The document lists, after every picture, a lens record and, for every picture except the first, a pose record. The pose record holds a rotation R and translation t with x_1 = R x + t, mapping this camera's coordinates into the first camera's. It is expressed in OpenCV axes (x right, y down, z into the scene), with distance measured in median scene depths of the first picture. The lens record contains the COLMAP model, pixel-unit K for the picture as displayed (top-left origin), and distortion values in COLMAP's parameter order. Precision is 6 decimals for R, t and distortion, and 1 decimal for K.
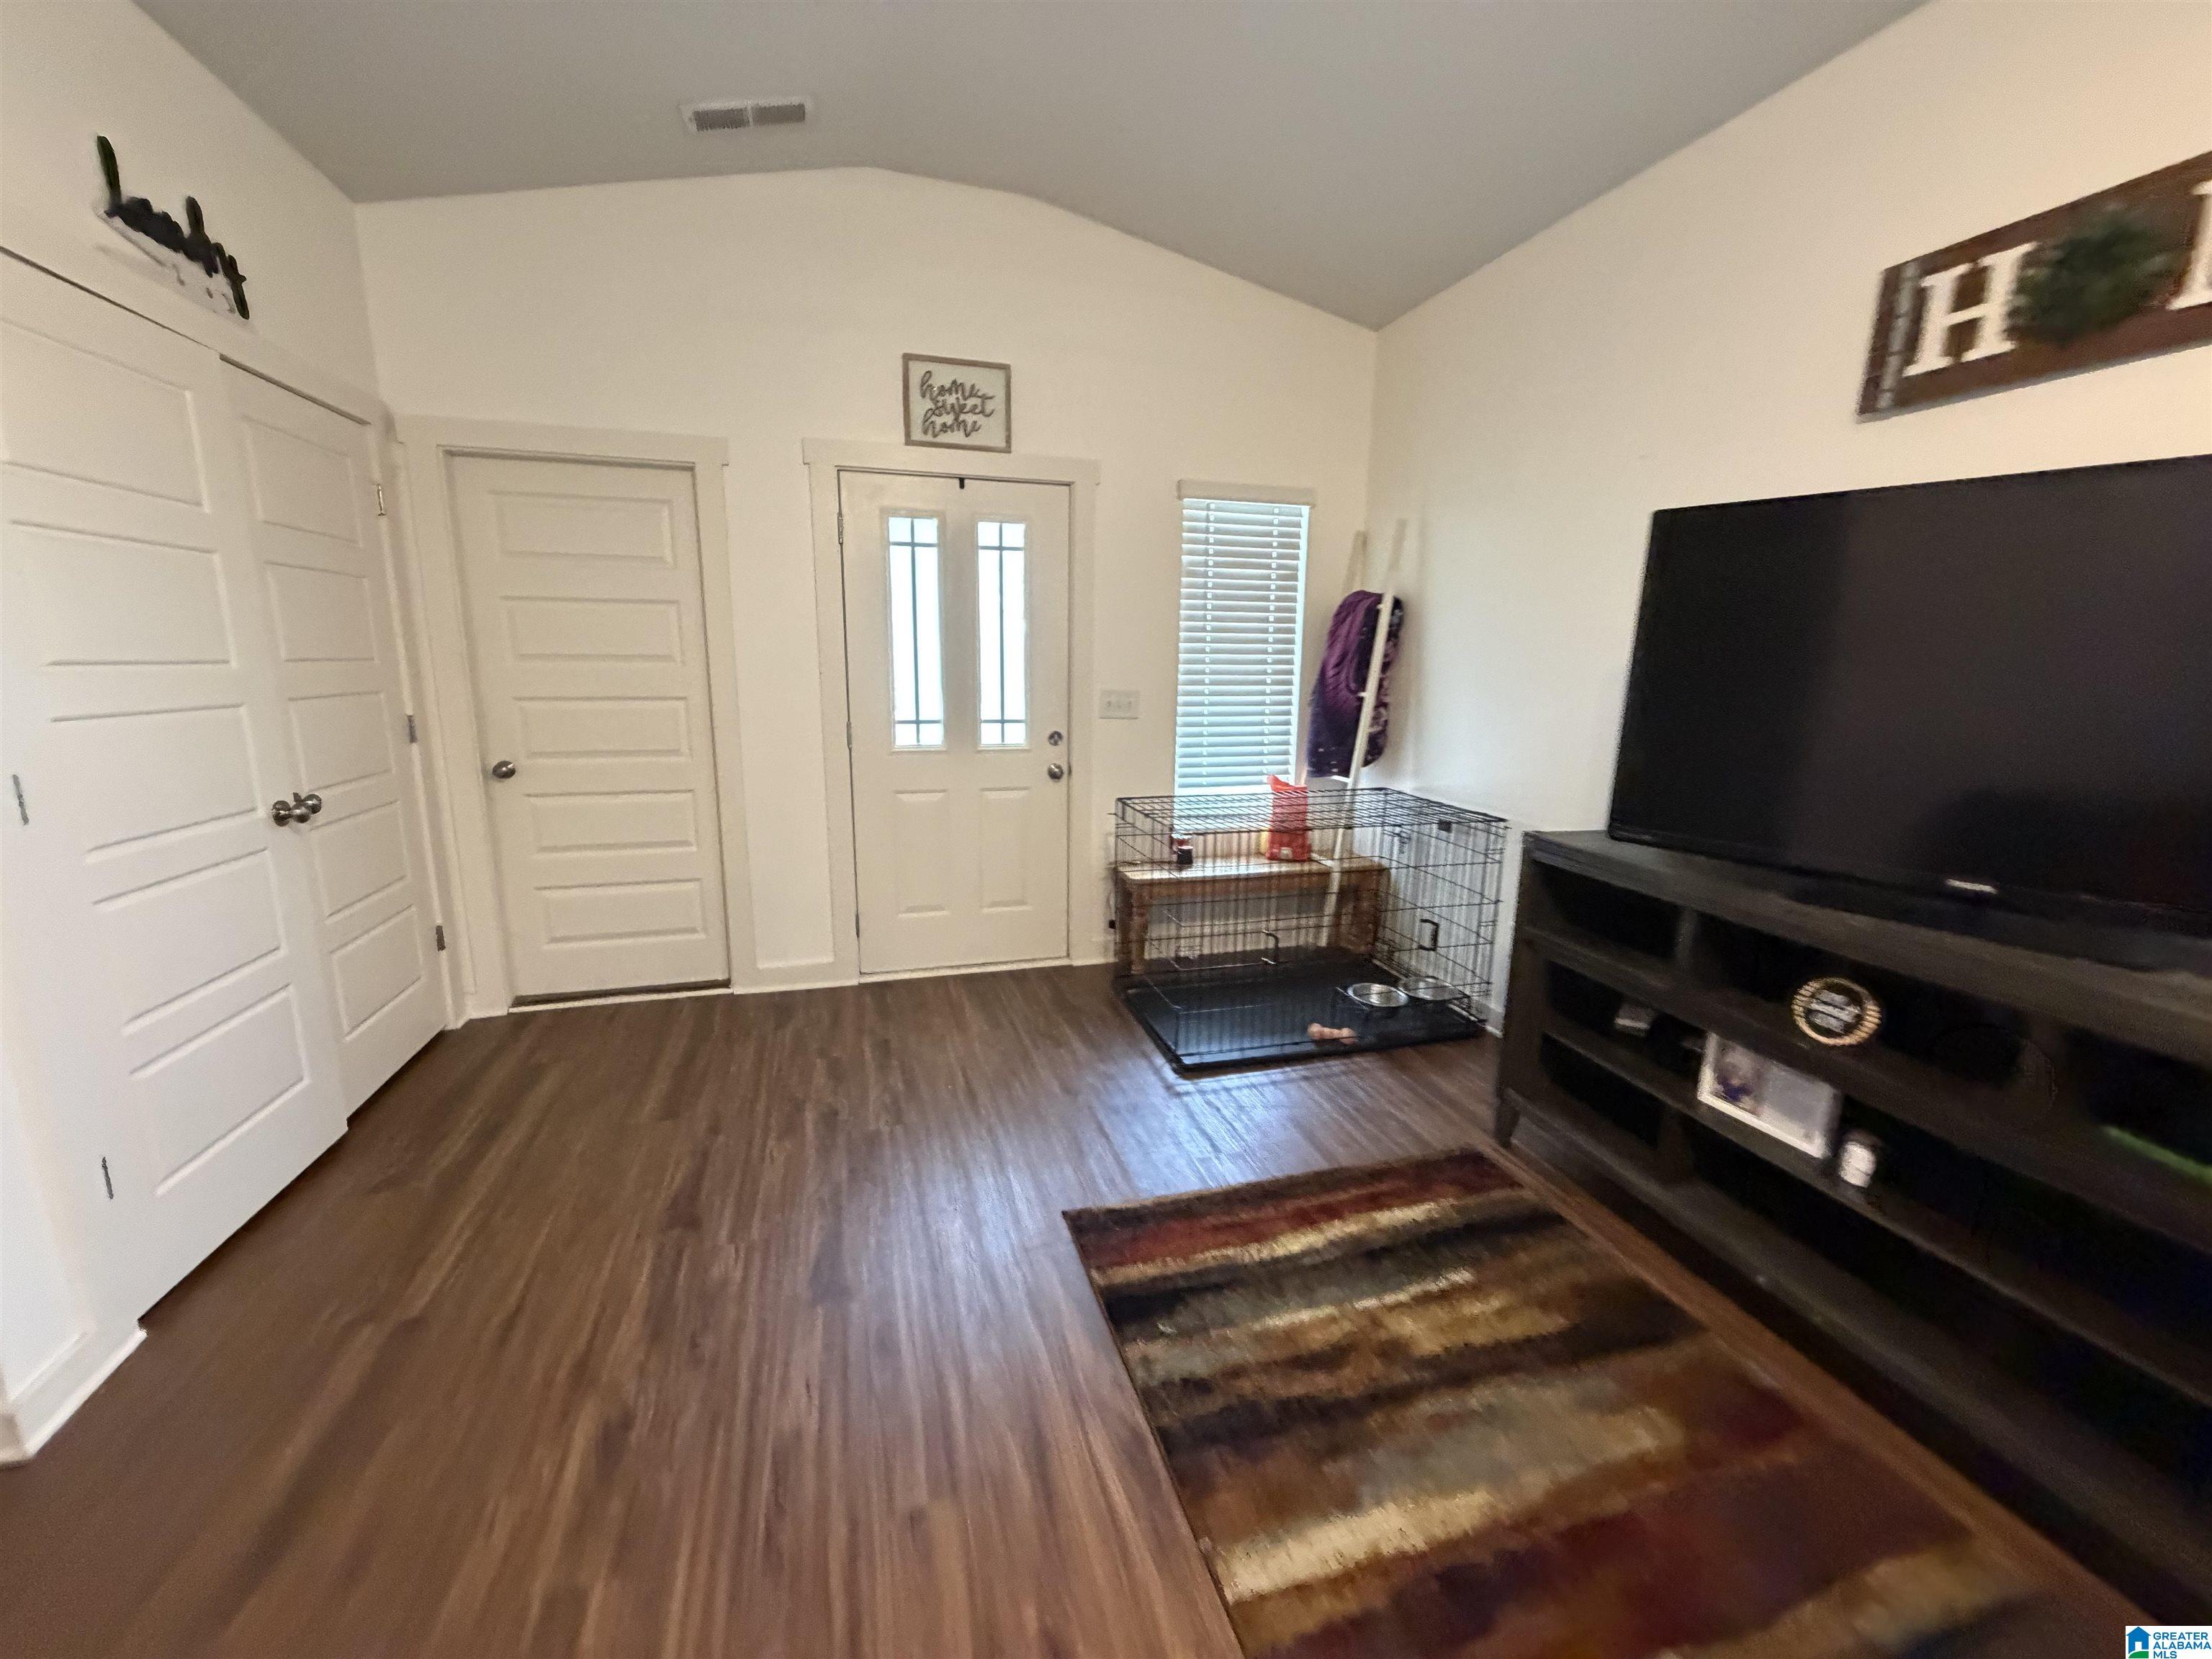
lens RADIAL K [[888.8, 0, 1098.5], [0, 888.8, 828.9], [0, 0, 1]] dist [0.000329, 0.000132]
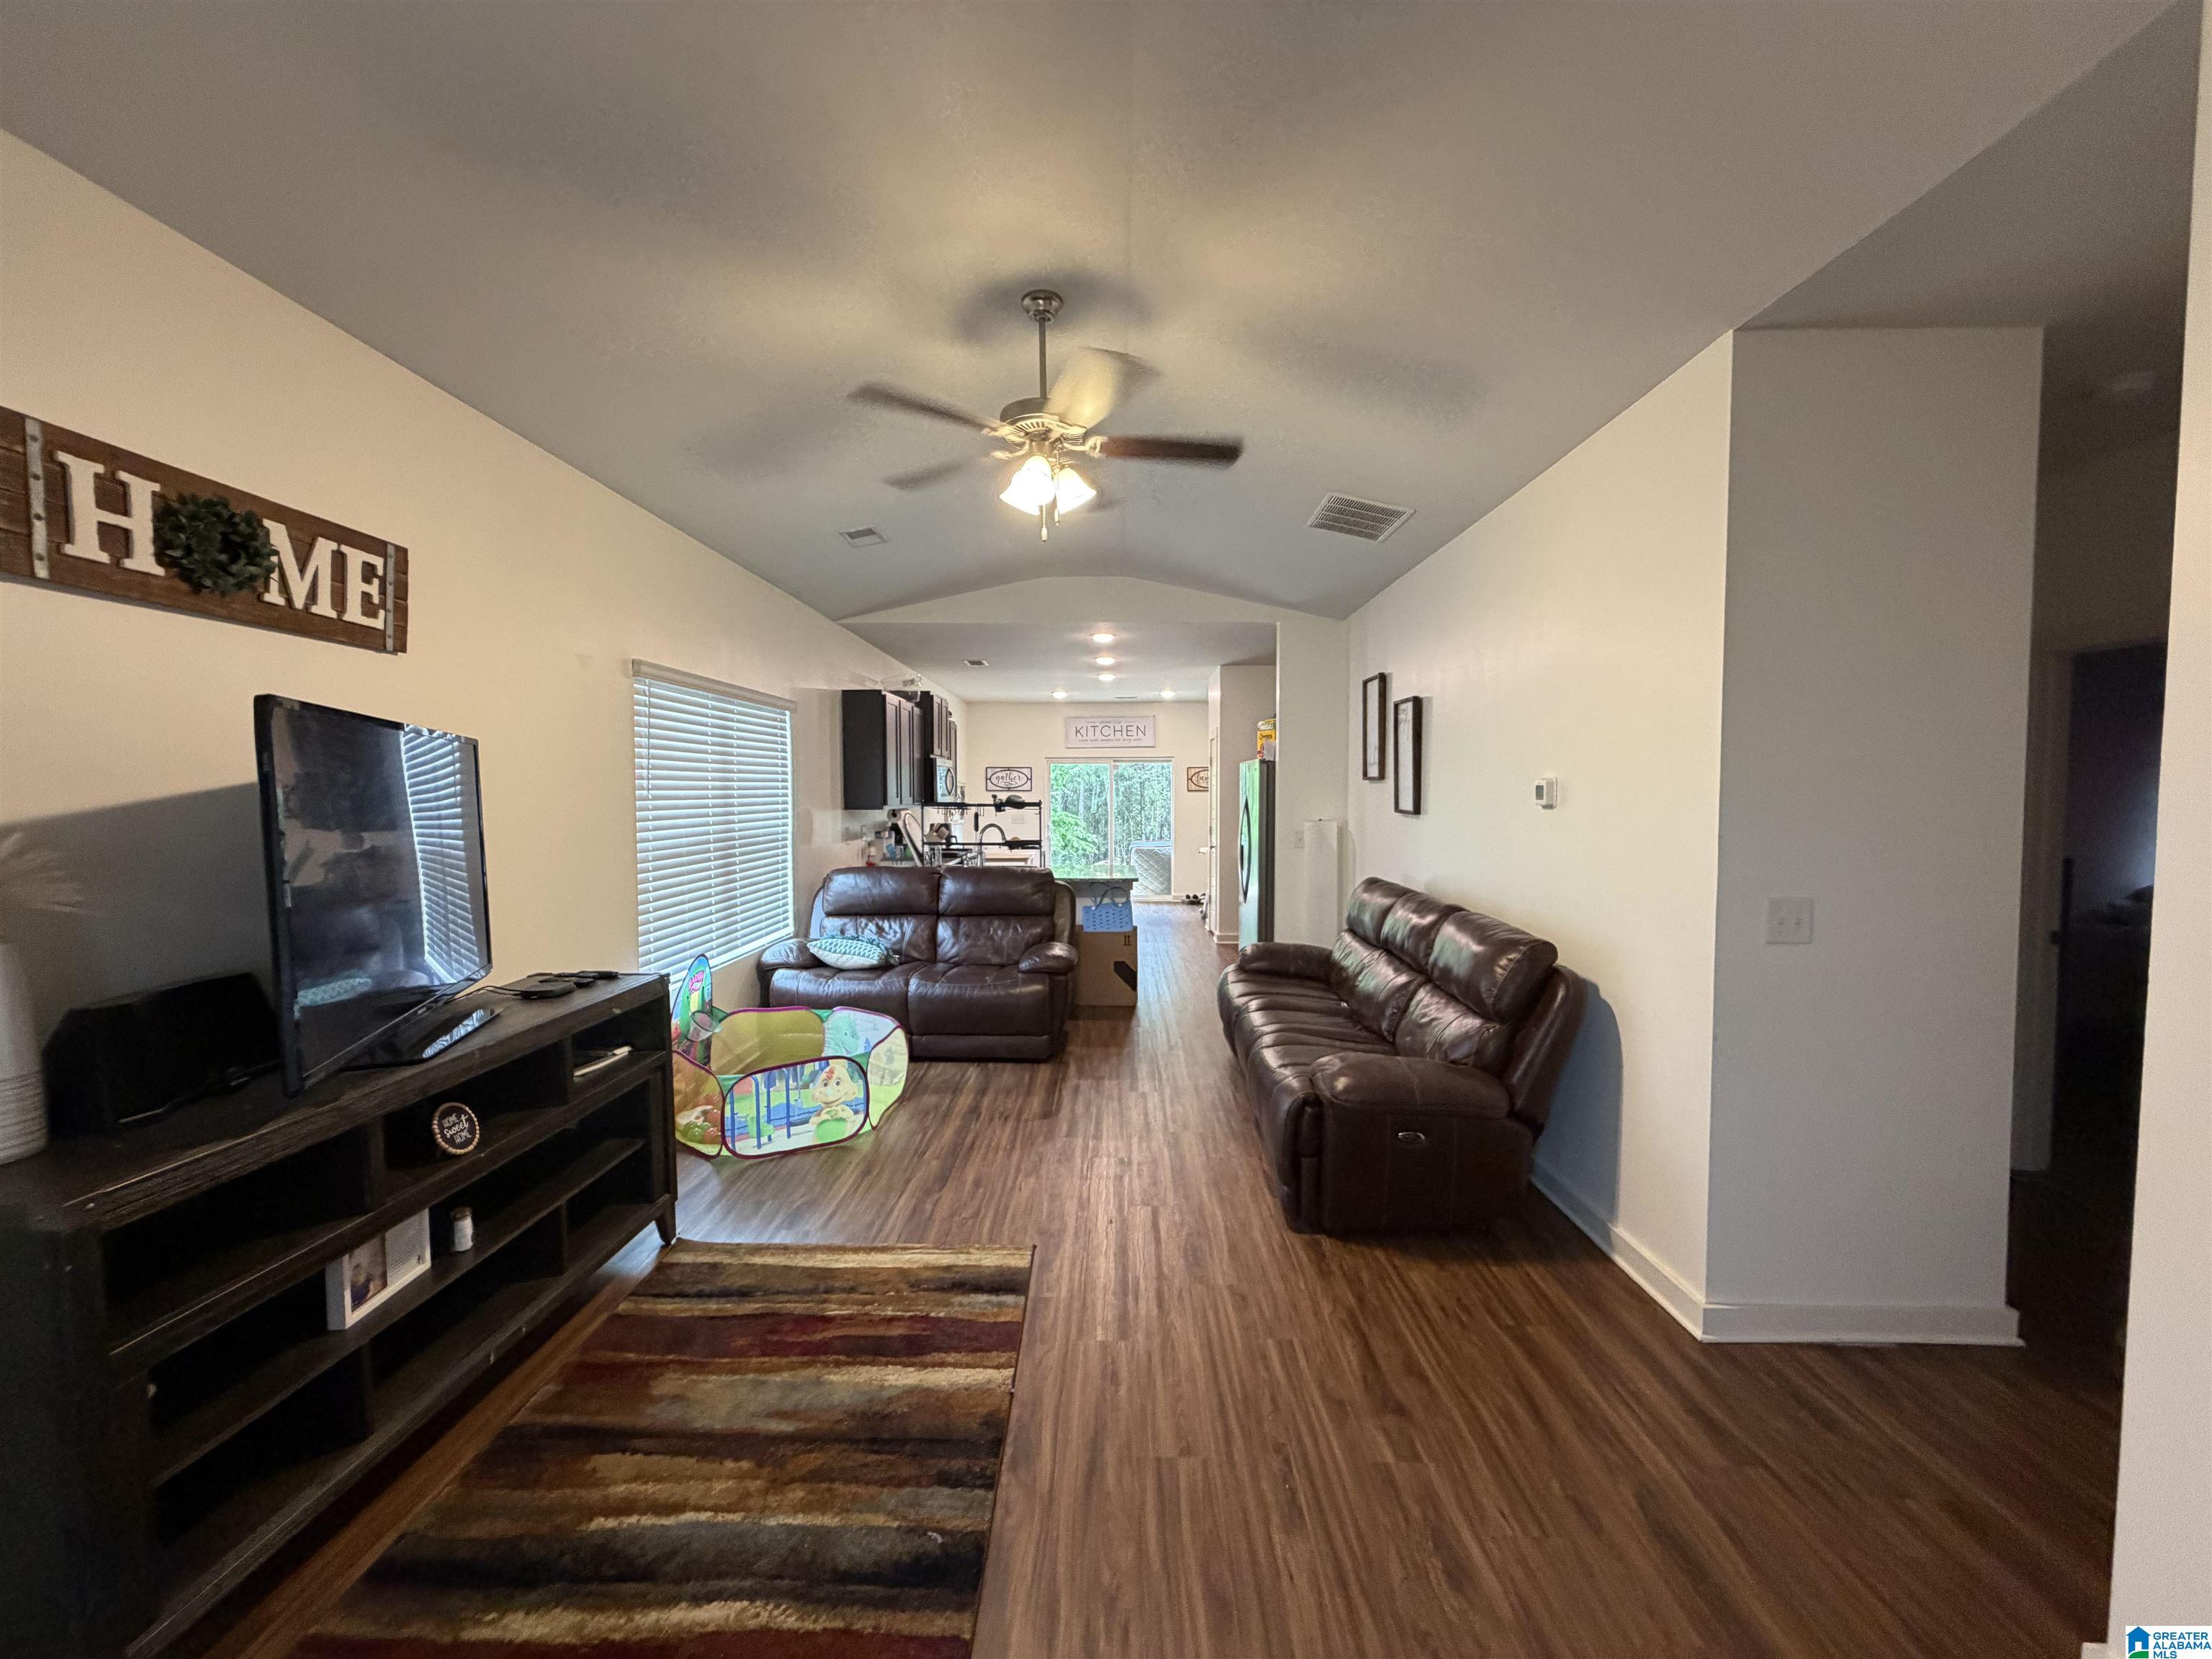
lens RADIAL K [[888.8, 0, 1106.5], [0, 888.8, 835.1], [0, 0, 1]] dist [0.000329, 0.000132]
pose [[-0.958879, -0.024689, 0.282740, -0.369296], [0.045241, 0.970175, 0.238147, -0.424568], [-0.280187, 0.241146, -0.929163, 1.699295]]
